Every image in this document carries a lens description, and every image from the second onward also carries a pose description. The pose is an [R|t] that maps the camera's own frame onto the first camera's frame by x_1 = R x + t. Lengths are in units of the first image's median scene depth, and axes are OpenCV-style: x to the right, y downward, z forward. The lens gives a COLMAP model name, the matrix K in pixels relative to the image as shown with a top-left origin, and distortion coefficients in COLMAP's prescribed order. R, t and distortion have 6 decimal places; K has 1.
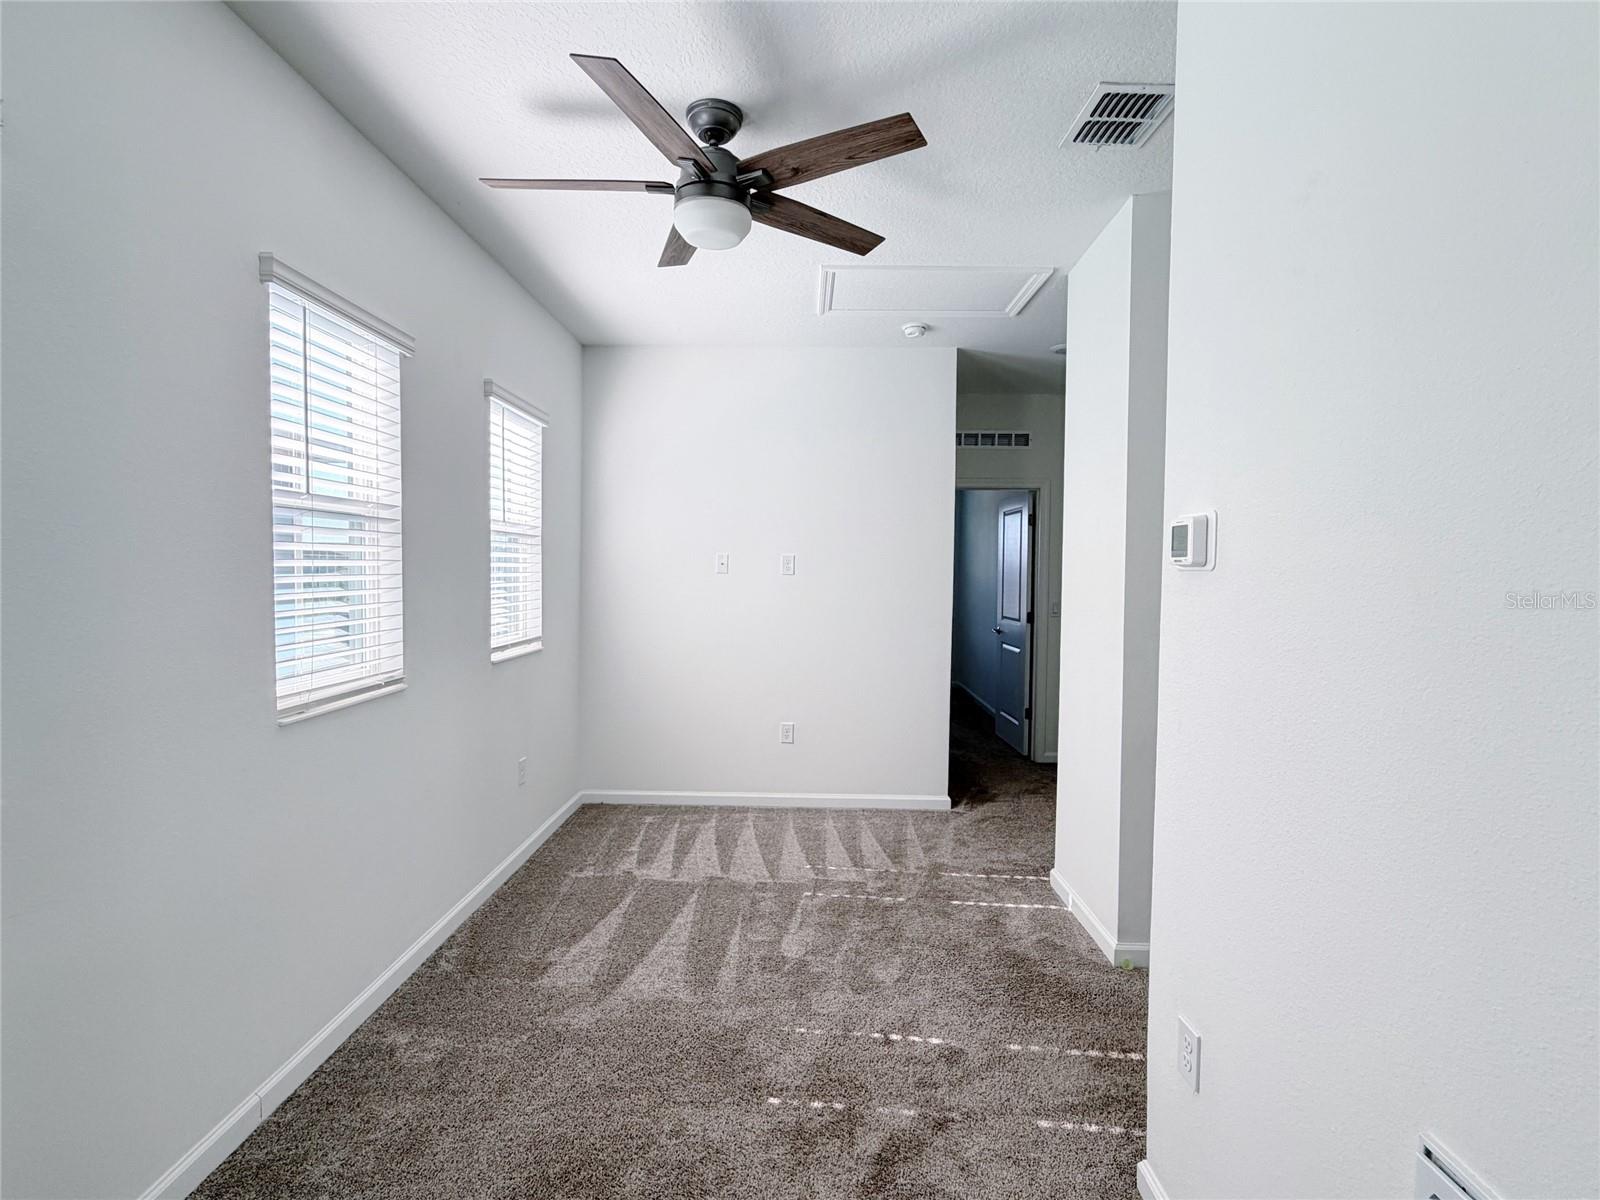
lens RADIAL K [[763.4, 0, 794.6], [0, 763.4, 591.5], [0, 0, 1]] dist [-0.000742, 0.000302]
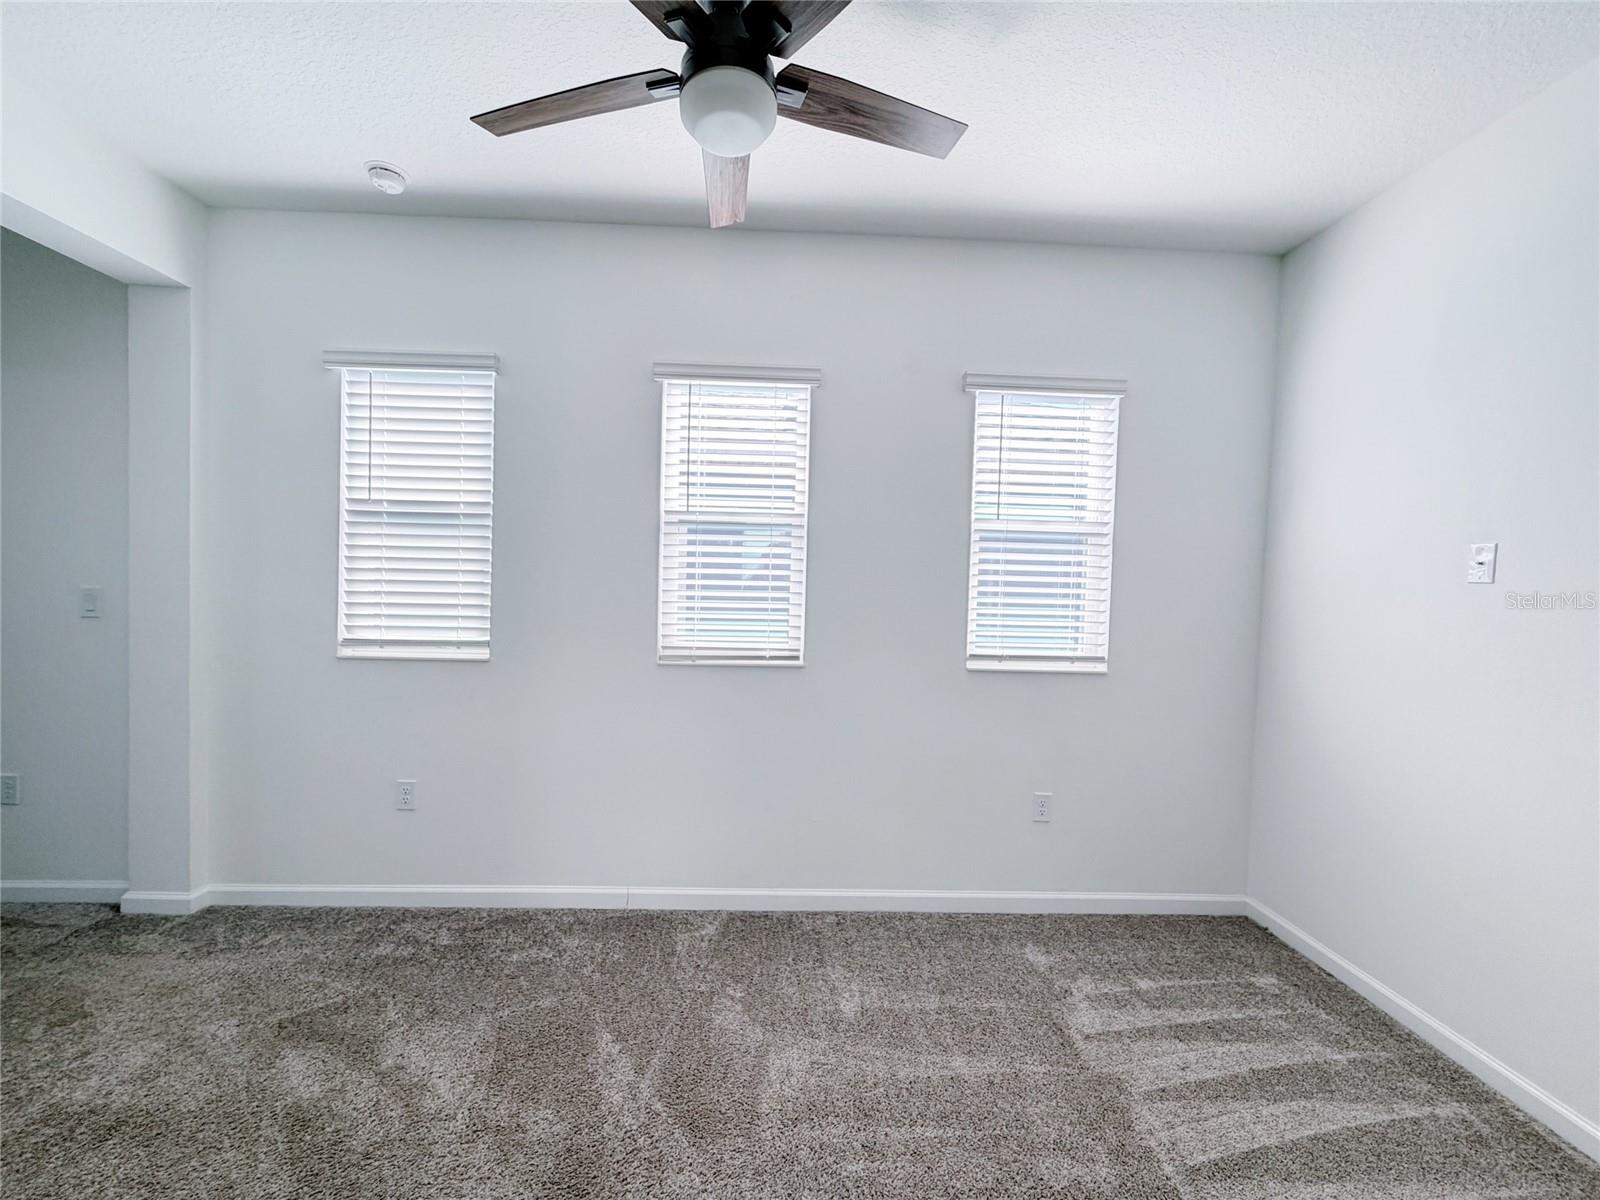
lens RADIAL K [[642.2, 0, 799.9], [0, 642.2, 615.2], [0, 0, 1]] dist [-0.000580, 0.000421]
pose [[0.043717, 0.019676, -0.998850, 0.362115], [-0.056919, 0.998231, 0.017172, 0.022041], [0.997421, 0.056103, 0.044760, 0.704707]]
